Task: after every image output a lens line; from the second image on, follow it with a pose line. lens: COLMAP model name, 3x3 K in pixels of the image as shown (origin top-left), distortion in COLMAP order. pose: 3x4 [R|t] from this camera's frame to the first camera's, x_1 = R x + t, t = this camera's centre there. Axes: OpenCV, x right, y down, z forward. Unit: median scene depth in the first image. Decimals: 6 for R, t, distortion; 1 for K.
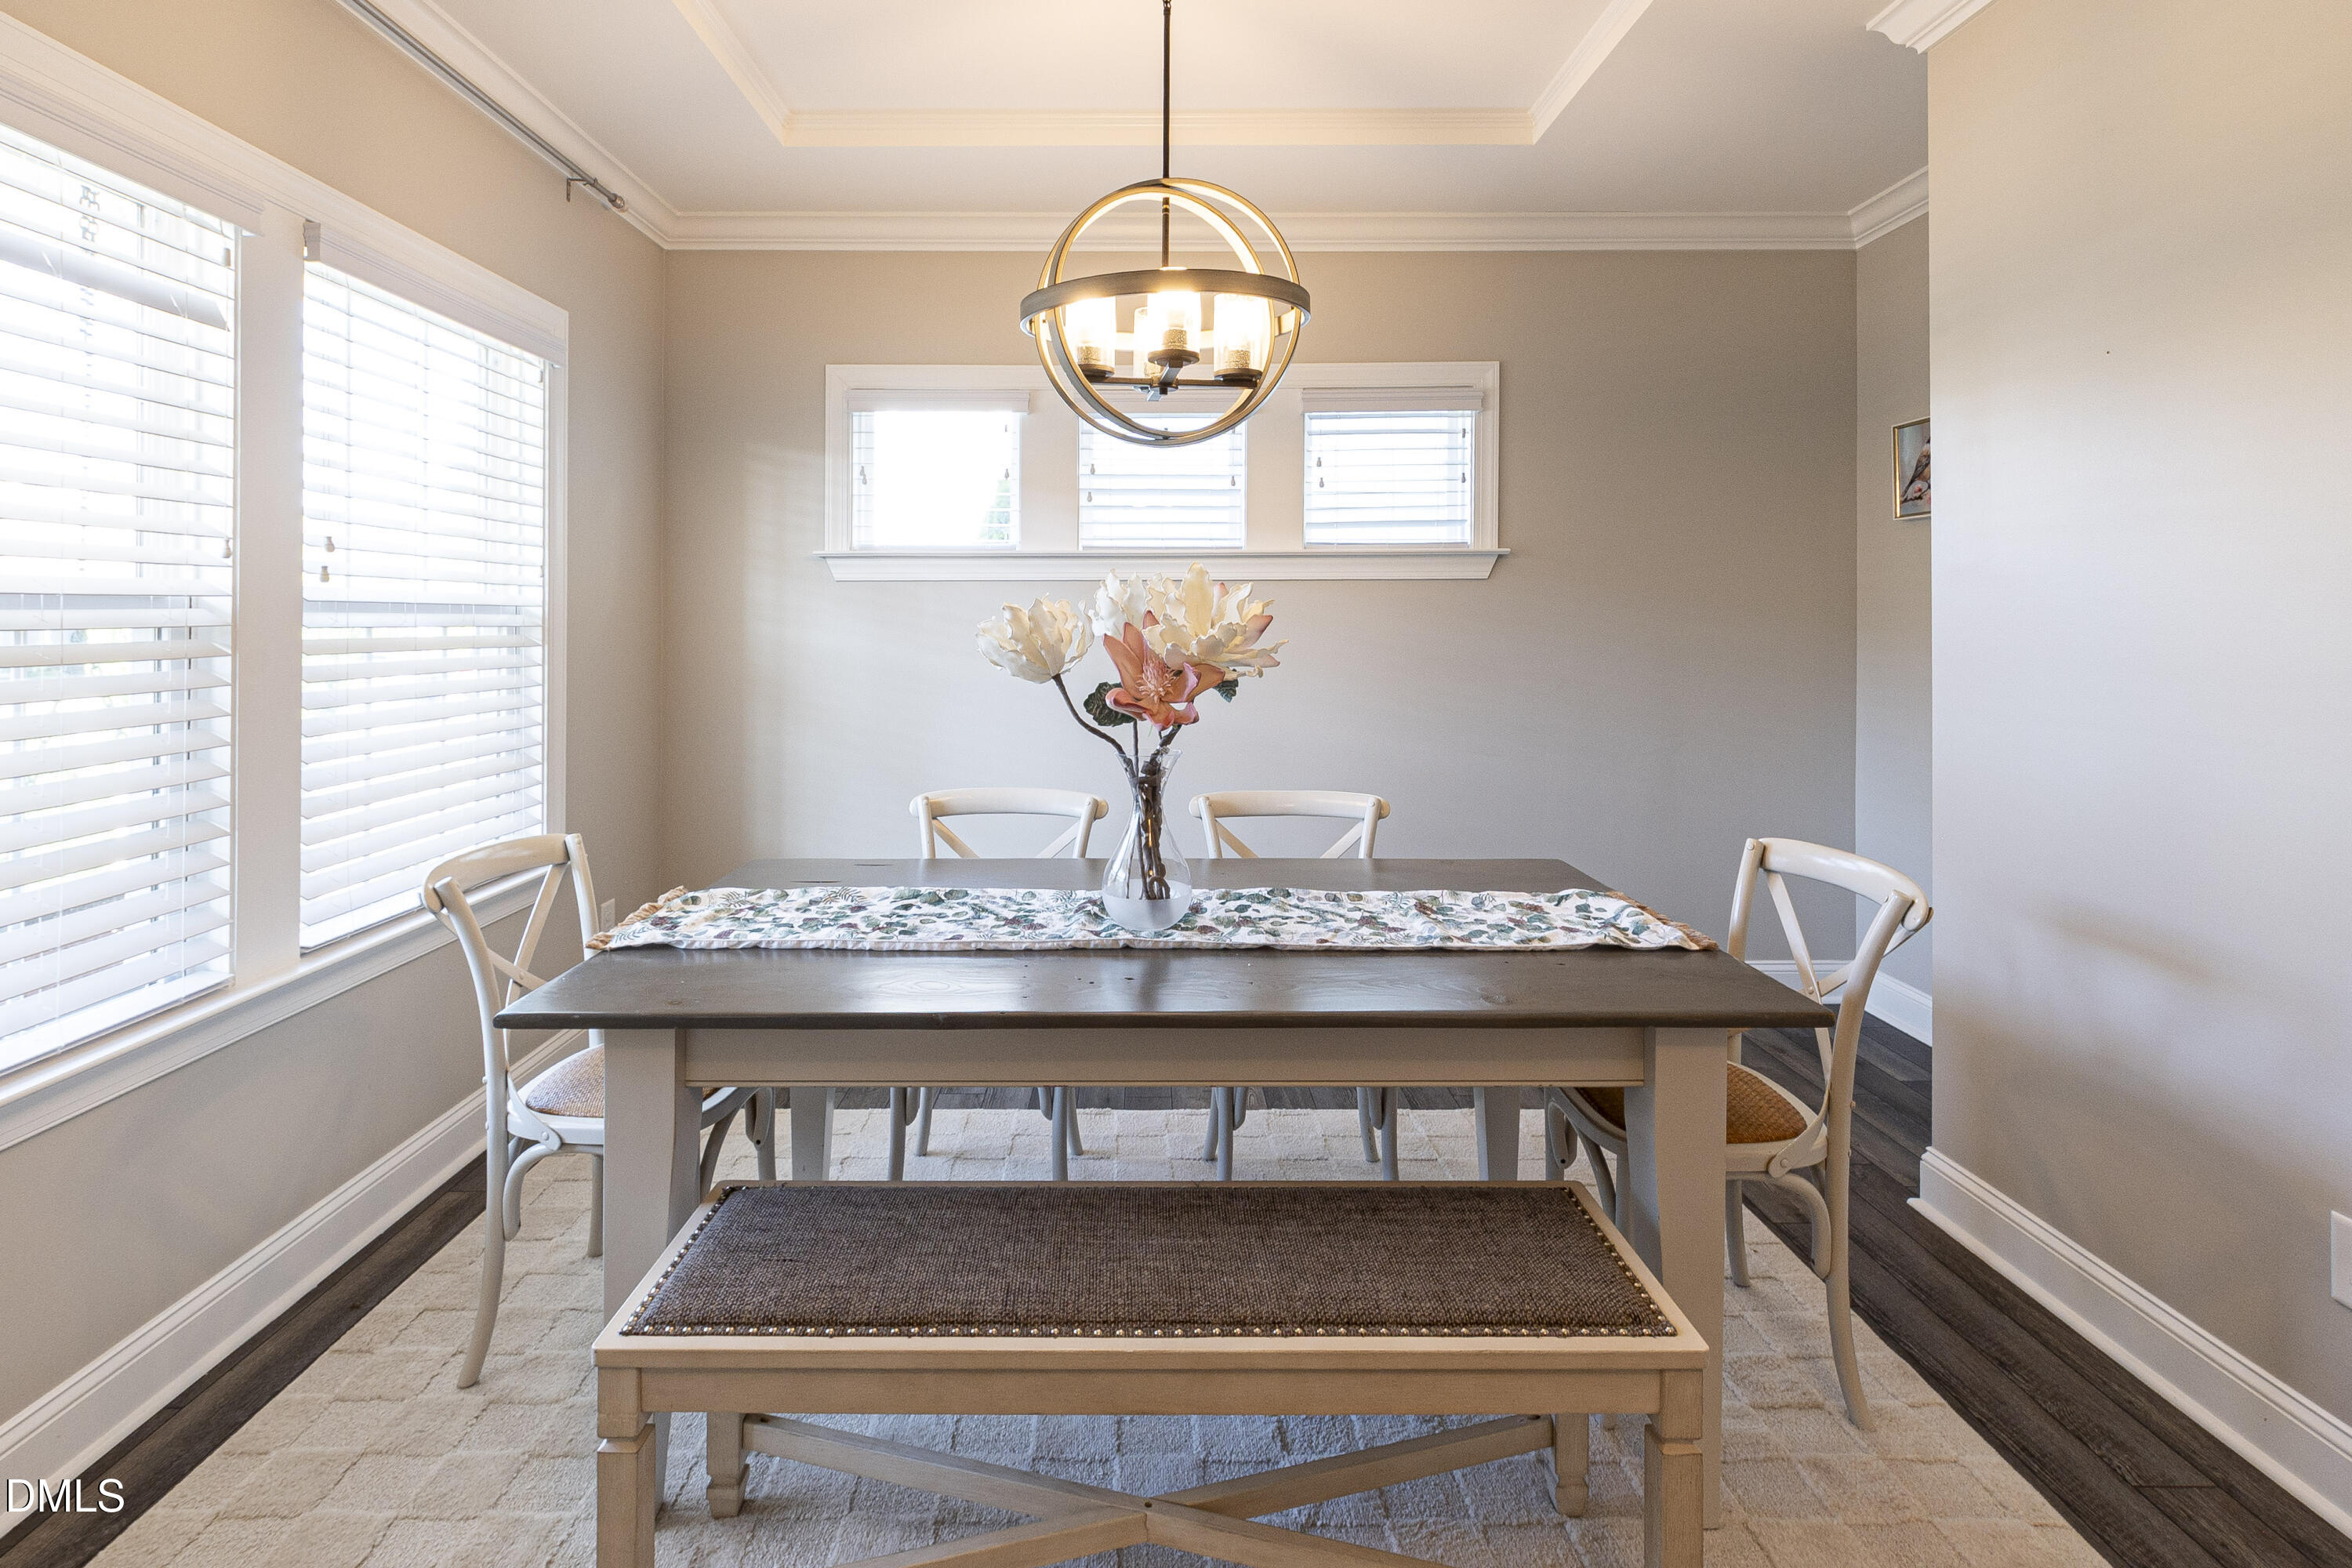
lens RADIAL K [[1112.5, 0, 1168.1], [0, 1112.5, 614.6], [0, 0, 1]] dist [-0.000561, -0.000201]
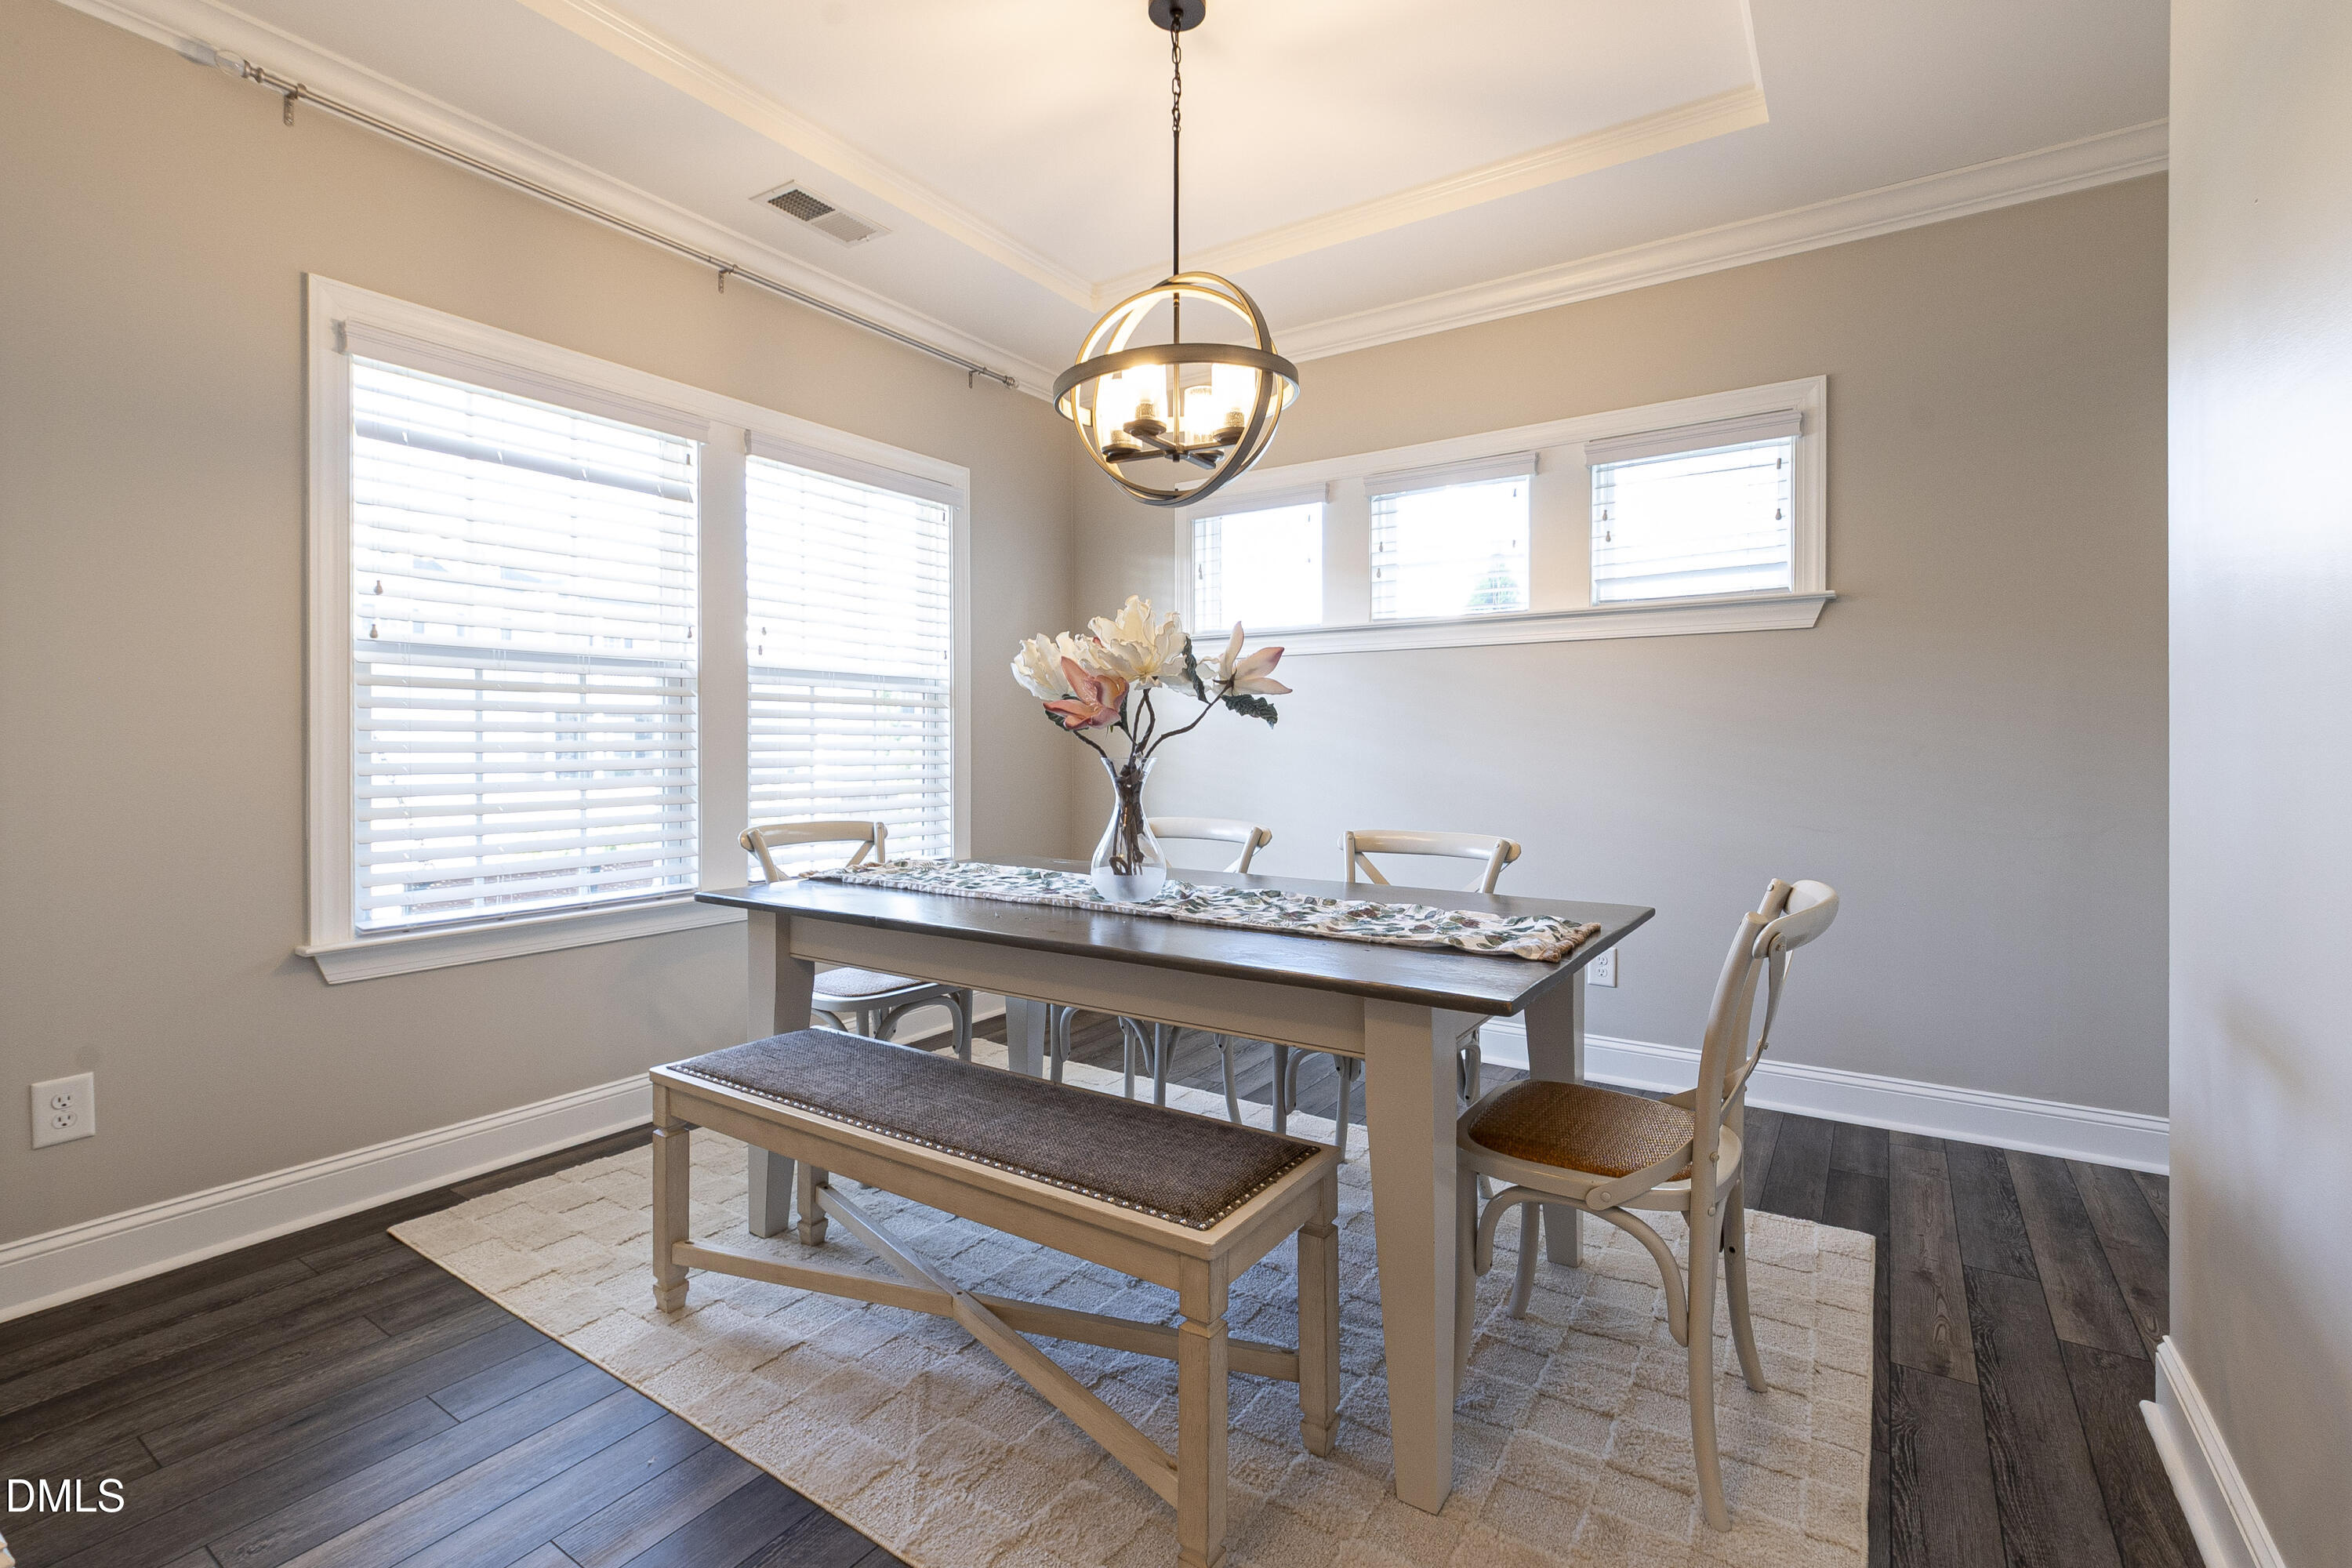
lens RADIAL K [[1051.7, 0, 1163.2], [0, 1051.7, 738.2], [0, 0, 1]] dist [-0.000746, -0.000130]
pose [[0.830455, -0.000482, -0.557086, 0.570742], [0.003578, 0.999984, 0.004468, 0.086182], [0.557075, -0.005704, 0.830443, 0.062326]]
